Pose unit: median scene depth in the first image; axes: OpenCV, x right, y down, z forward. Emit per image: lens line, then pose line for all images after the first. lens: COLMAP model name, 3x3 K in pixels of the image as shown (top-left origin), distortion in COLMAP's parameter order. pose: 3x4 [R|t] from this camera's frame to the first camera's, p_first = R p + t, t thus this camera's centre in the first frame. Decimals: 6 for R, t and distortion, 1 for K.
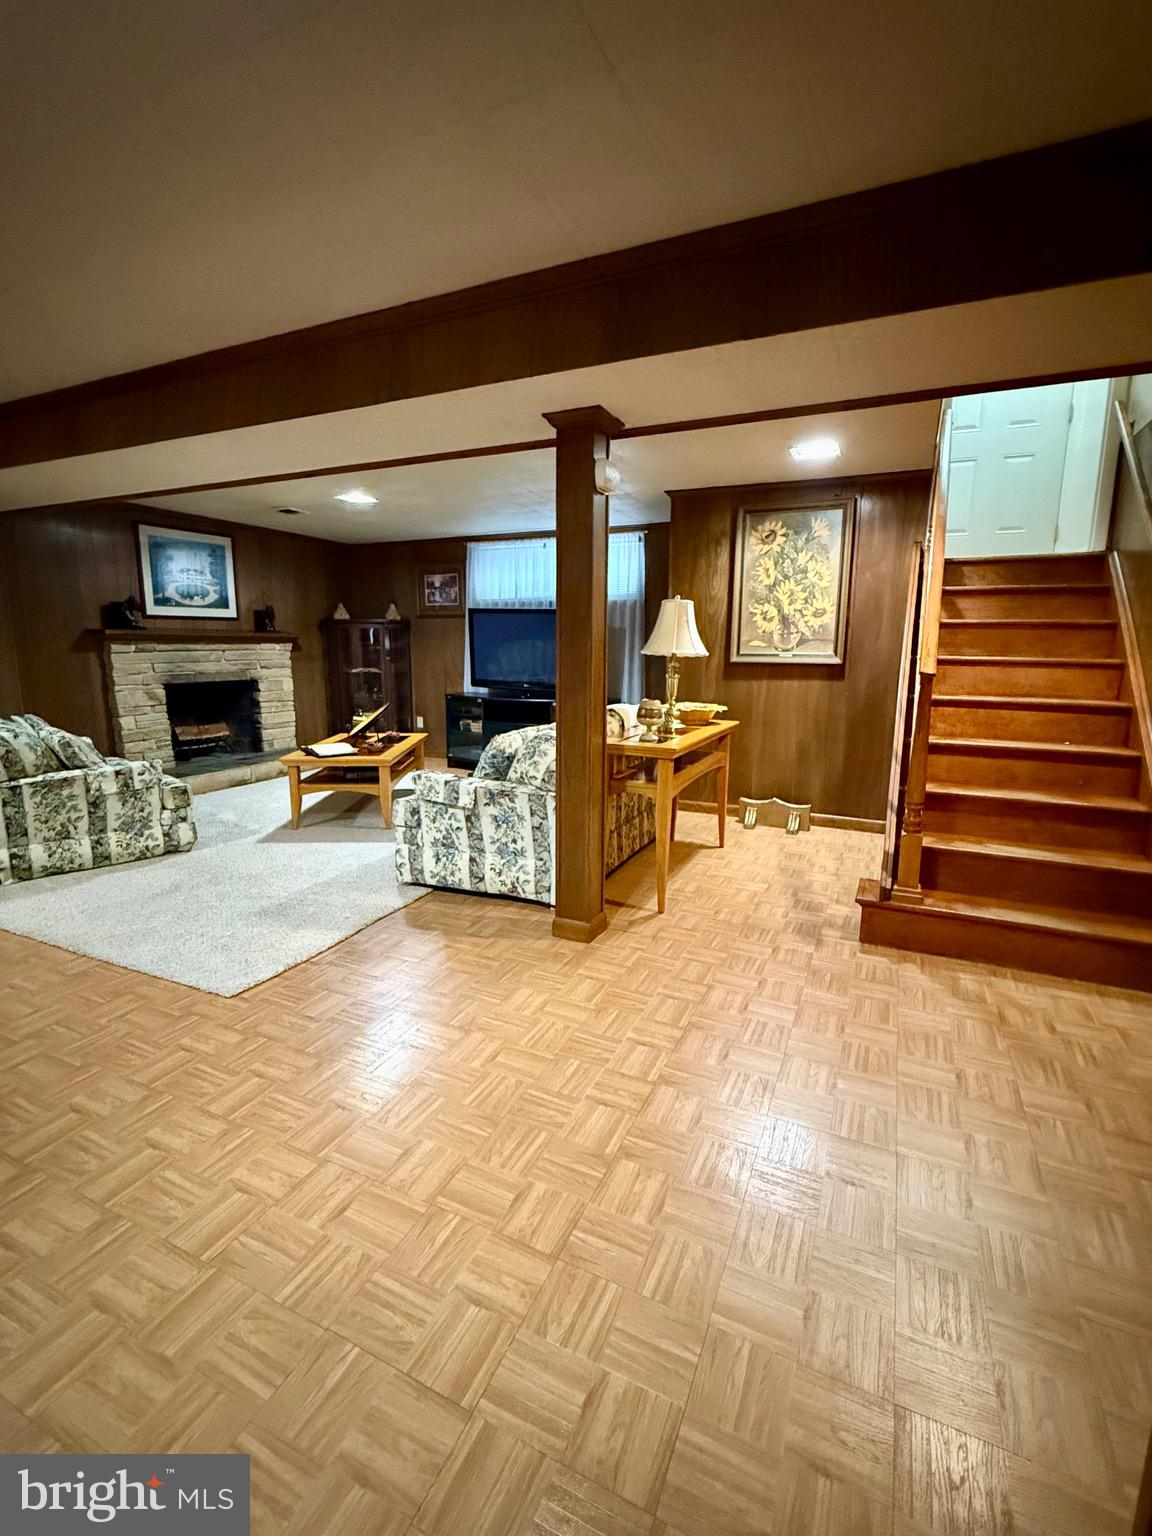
lens RADIAL K [[688.9, 0, 573.1], [0, 688.9, 765.0], [0, 0, 1]] dist [0.001452, 0.000307]
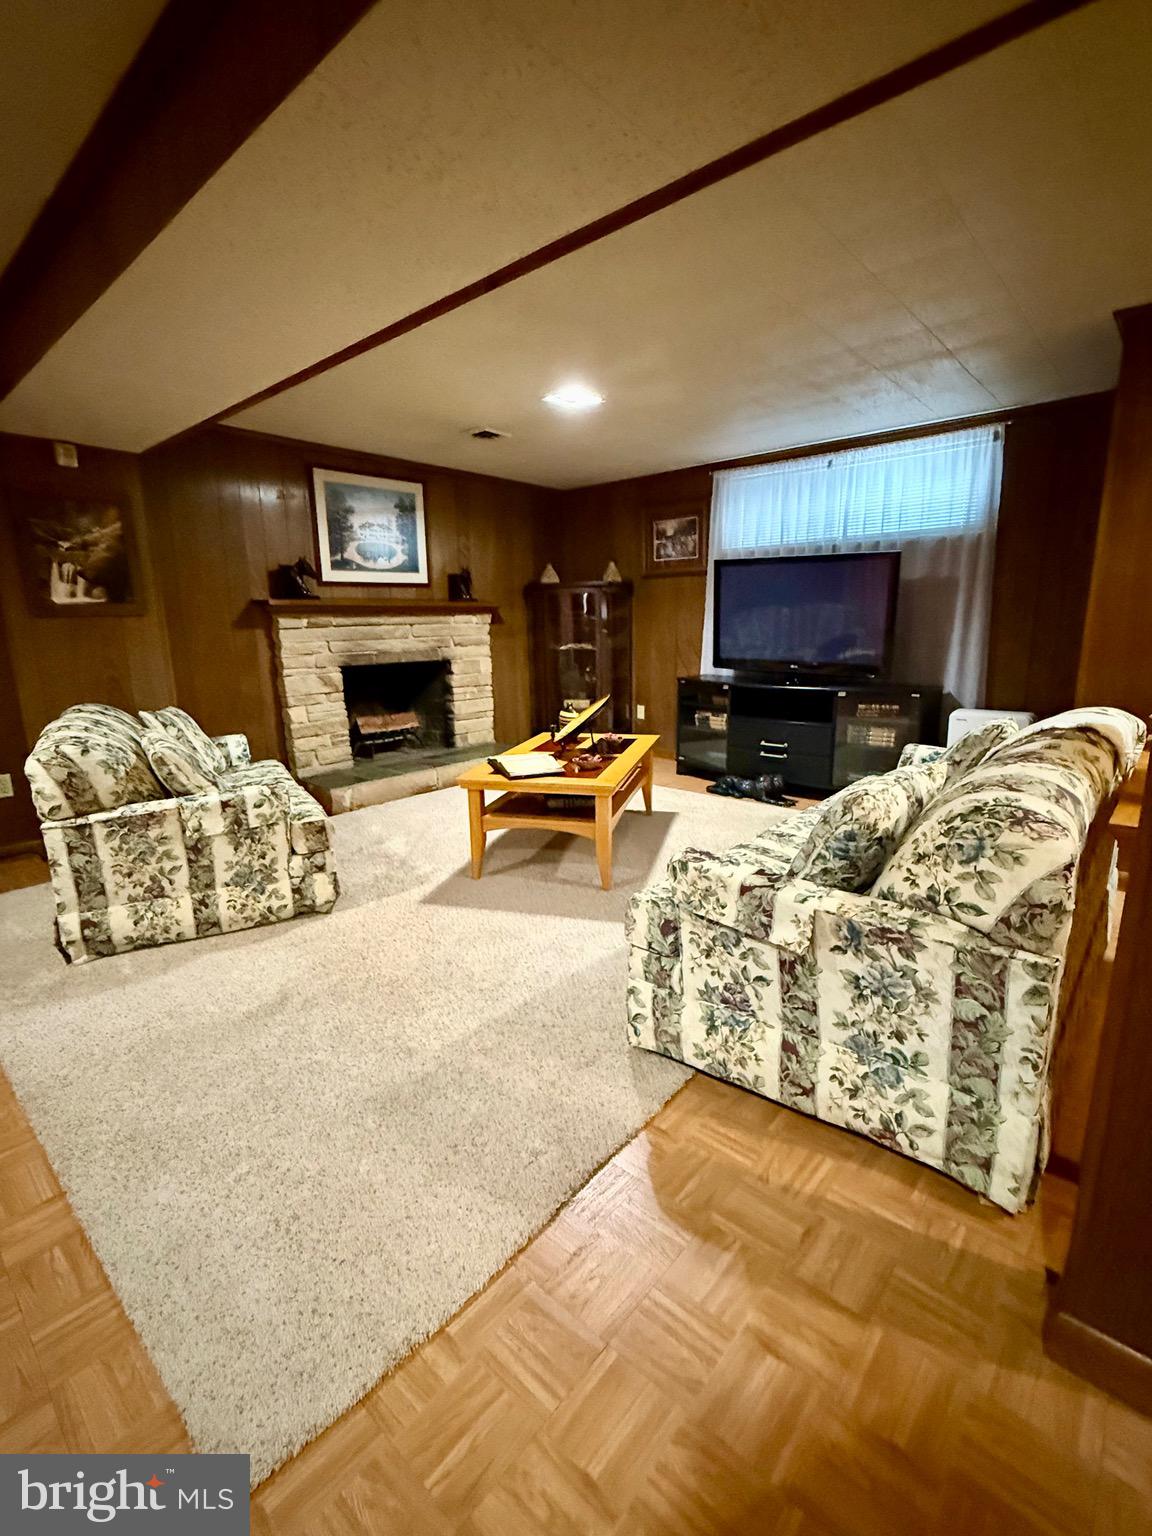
lens RADIAL K [[688.9, 0, 576.3], [0, 688.9, 766.1], [0, 0, 1]] dist [0.001452, 0.000307]
pose [[0.959283, 0.039089, -0.279728, -0.116913], [-0.028555, 0.998725, 0.041635, -0.052453], [0.280999, -0.031952, 0.959176, 0.367835]]
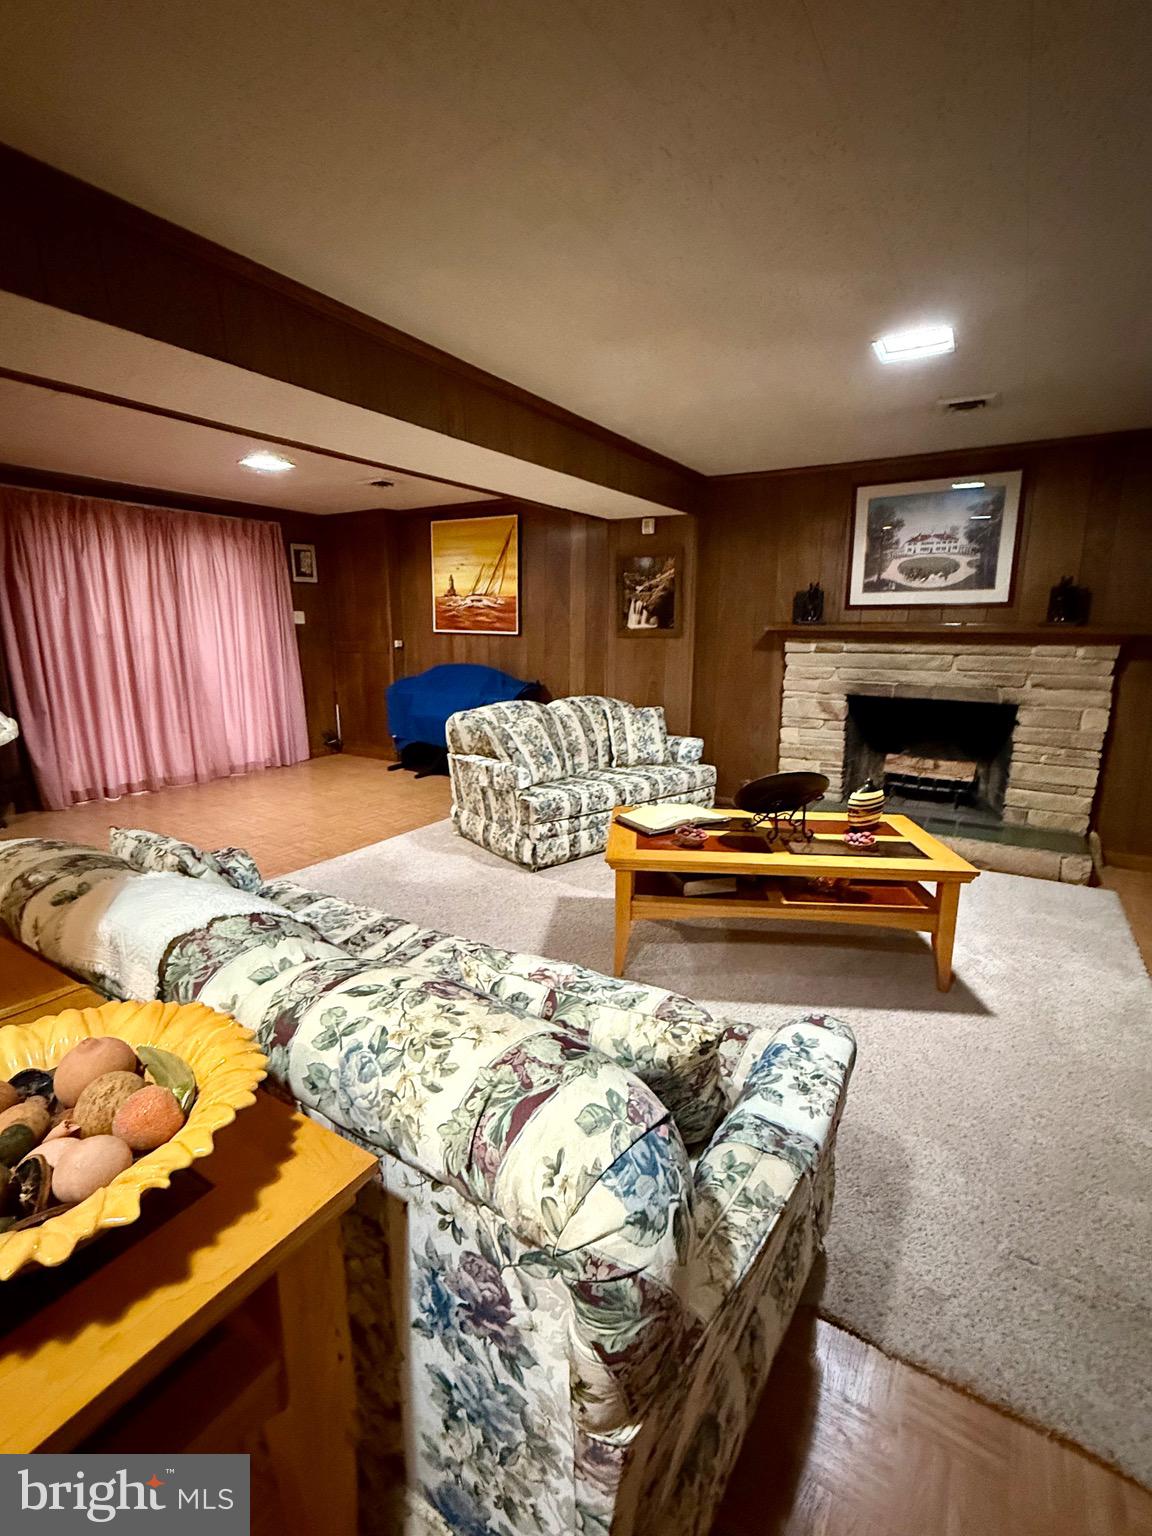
lens RADIAL K [[688.9, 0, 573.9], [0, 688.9, 764.9], [0, 0, 1]] dist [0.001452, 0.000307]
pose [[-0.120915, 0.194957, -0.973330, 0.265440], [-0.176384, 0.960702, 0.214339, -0.194251], [0.976867, 0.197596, -0.081776, 0.988447]]
